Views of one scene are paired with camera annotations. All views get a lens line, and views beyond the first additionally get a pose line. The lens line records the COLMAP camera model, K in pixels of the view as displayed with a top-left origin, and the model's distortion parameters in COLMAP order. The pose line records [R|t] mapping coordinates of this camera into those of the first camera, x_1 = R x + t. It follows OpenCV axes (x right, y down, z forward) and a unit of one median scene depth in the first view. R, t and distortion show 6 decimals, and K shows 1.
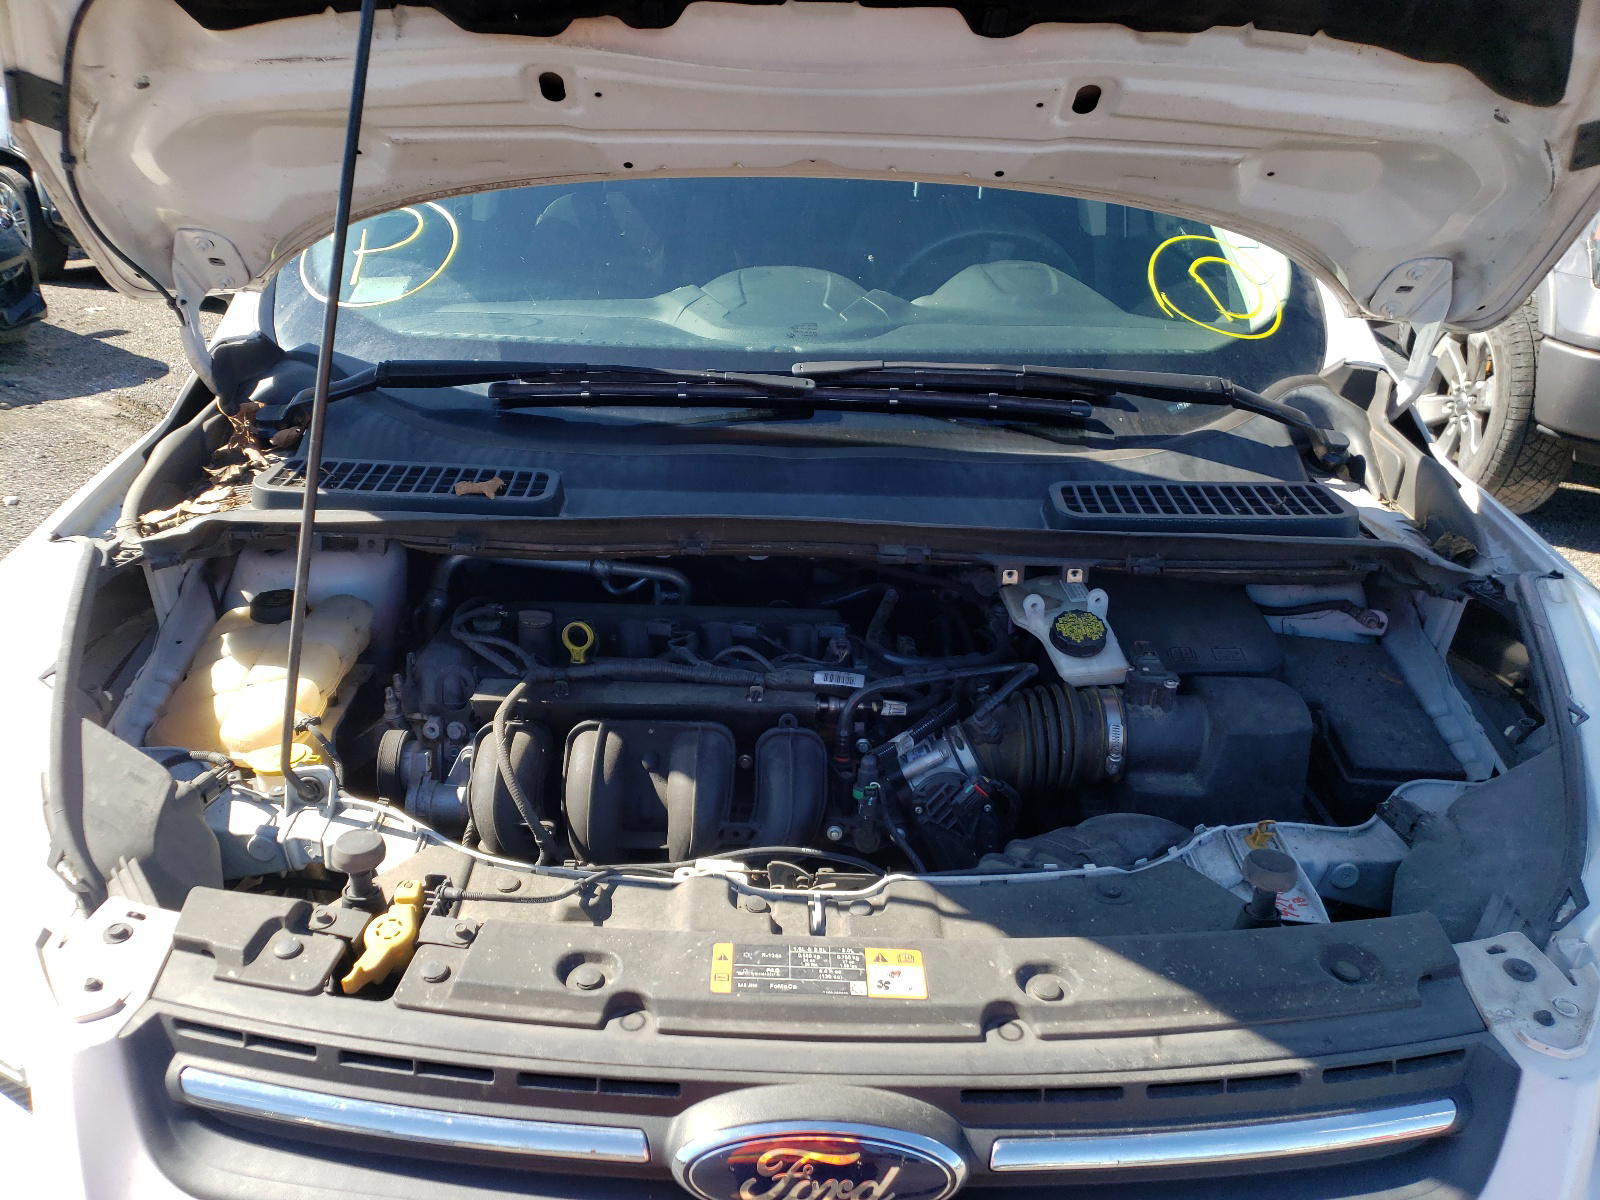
lens RADIAL K [[1212.9, 0, 785.5], [0, 1212.9, 598.2], [0, 0, 1]] dist [0.016484, 0.007841]
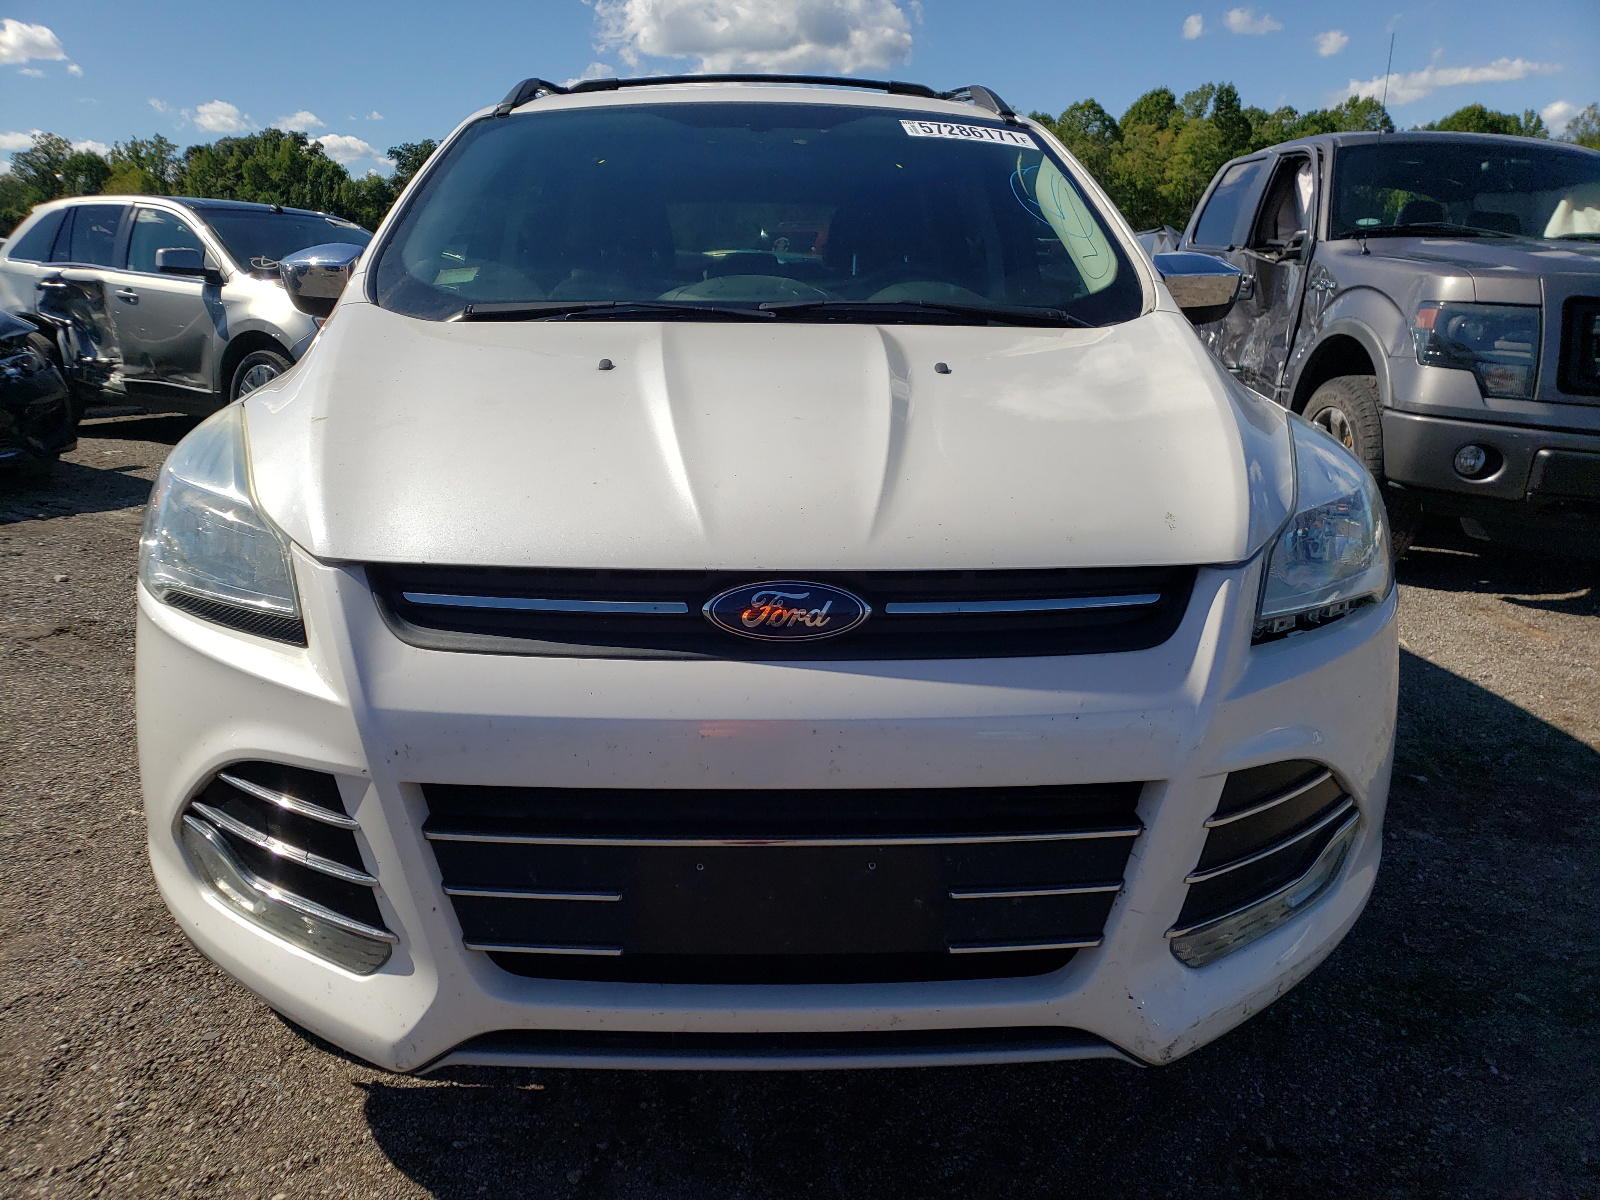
lens RADIAL K [[1212.9, 0, 810.8], [0, 1212.9, 600.8], [0, 0, 1]] dist [0.016484, 0.007841]
pose [[0.998406, -0.029875, 0.047883, -0.003759], [0.036716, 0.988148, -0.149046, 0.124520], [-0.042863, 0.150566, 0.987670, -0.121204]]
